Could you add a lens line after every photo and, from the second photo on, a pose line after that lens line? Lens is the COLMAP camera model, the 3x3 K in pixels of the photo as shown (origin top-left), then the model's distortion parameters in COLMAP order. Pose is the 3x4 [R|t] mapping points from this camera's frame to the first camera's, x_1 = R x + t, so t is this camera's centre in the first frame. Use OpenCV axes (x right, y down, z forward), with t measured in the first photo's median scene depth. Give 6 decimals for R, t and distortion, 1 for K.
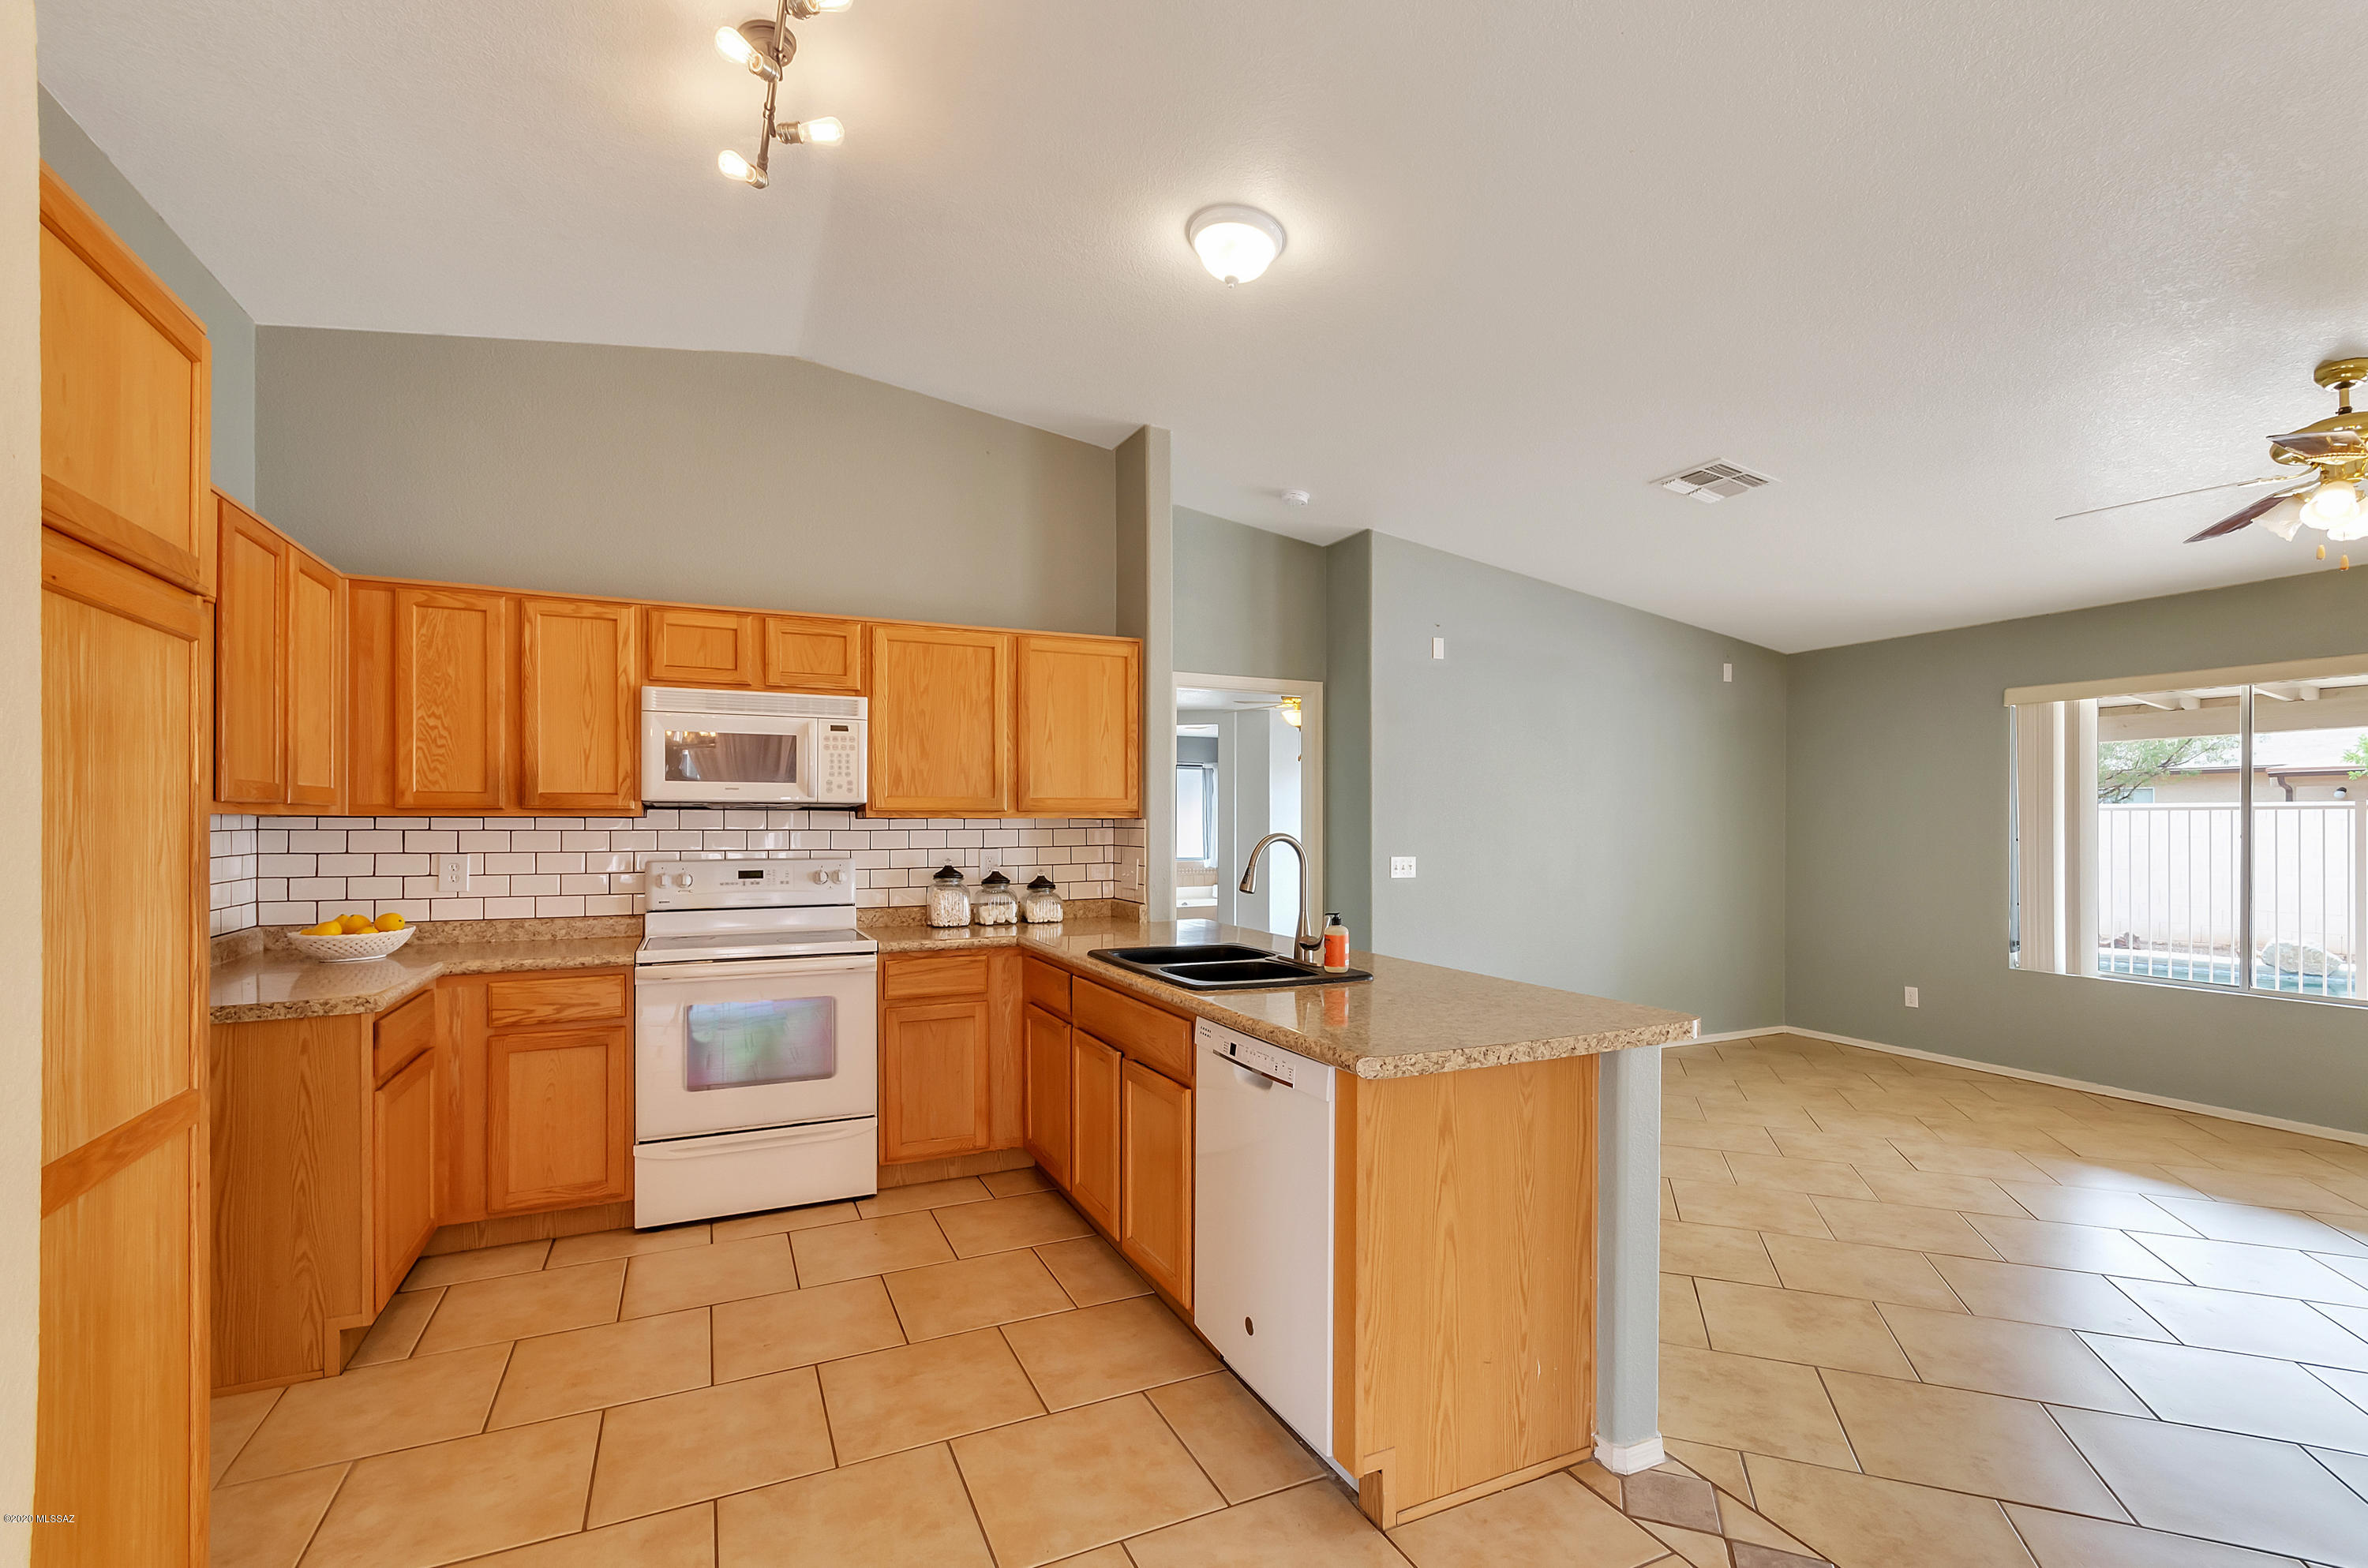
lens RADIAL K [[1049.5, 0, 1192.2], [0, 1049.5, 820.1], [0, 0, 1]] dist [0.001088, 0.000405]
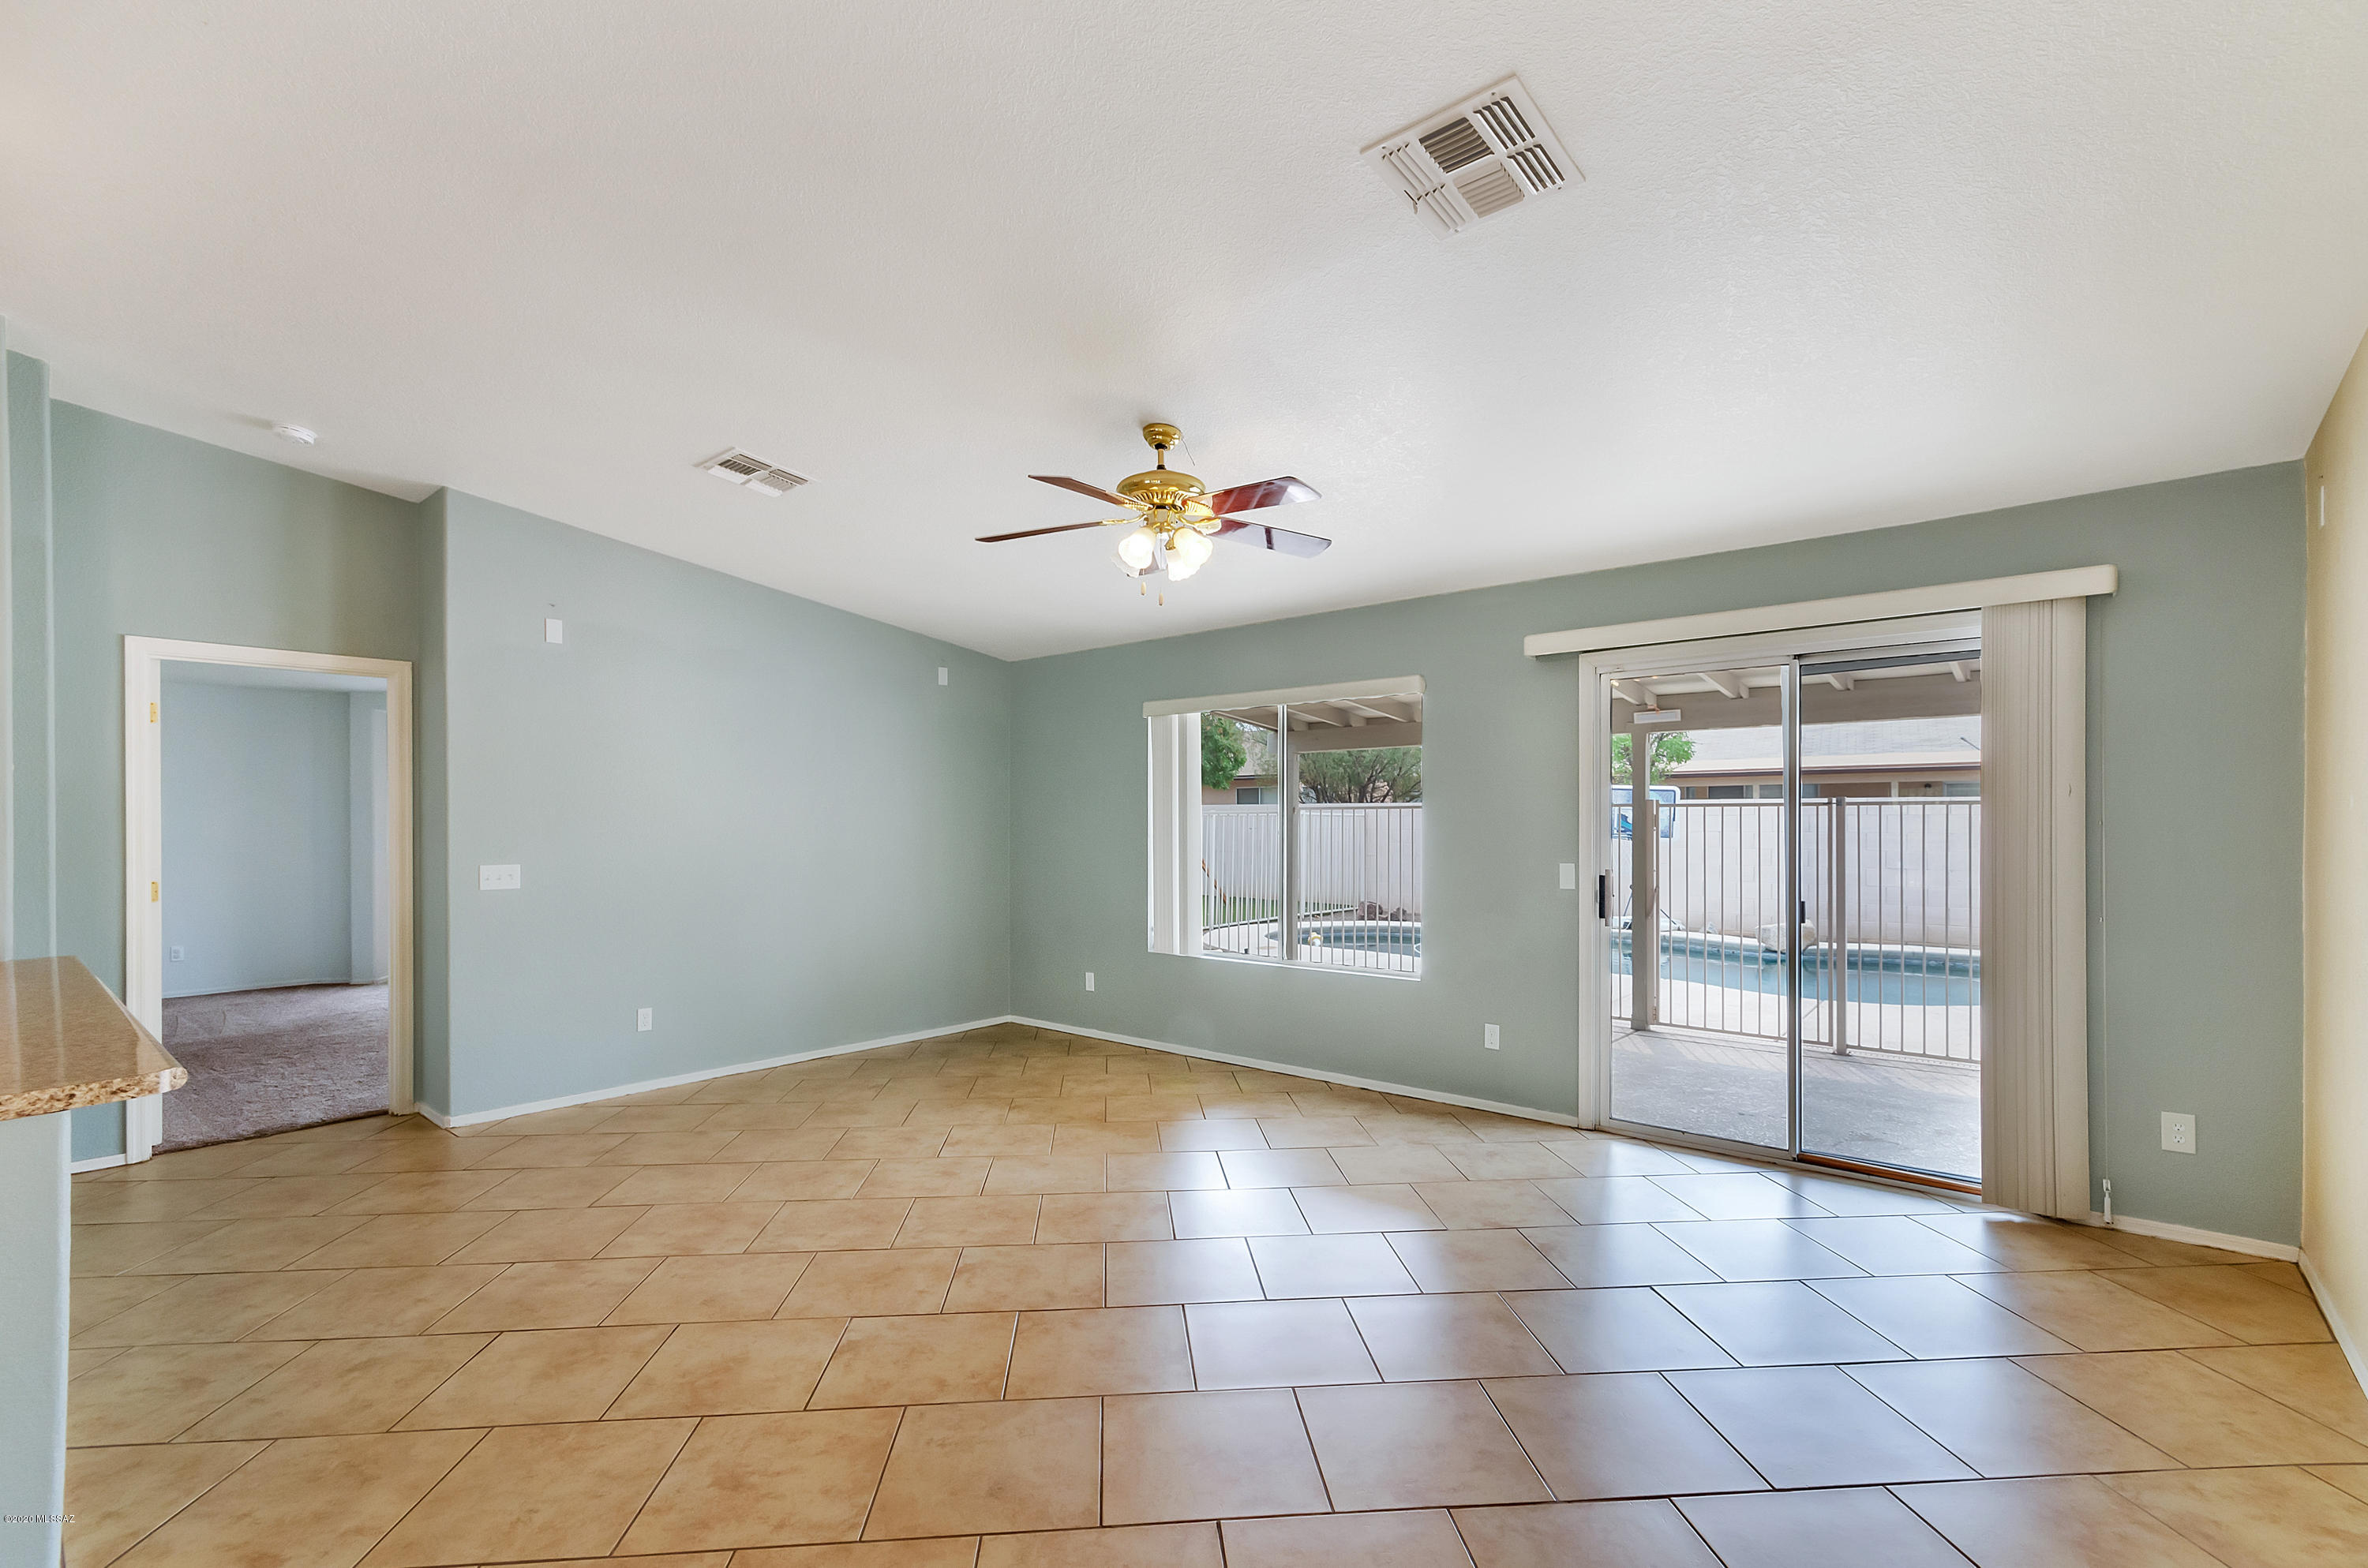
lens RADIAL K [[1045.9, 0, 1187.2], [0, 1045.9, 824.1], [0, 0, 1]] dist [-0.000386, -0.000041]
pose [[0.910292, -0.008039, 0.413890, 0.538681], [0.005270, 0.999955, 0.007832, -0.005274], [-0.413934, -0.004948, 0.910293, -0.052124]]
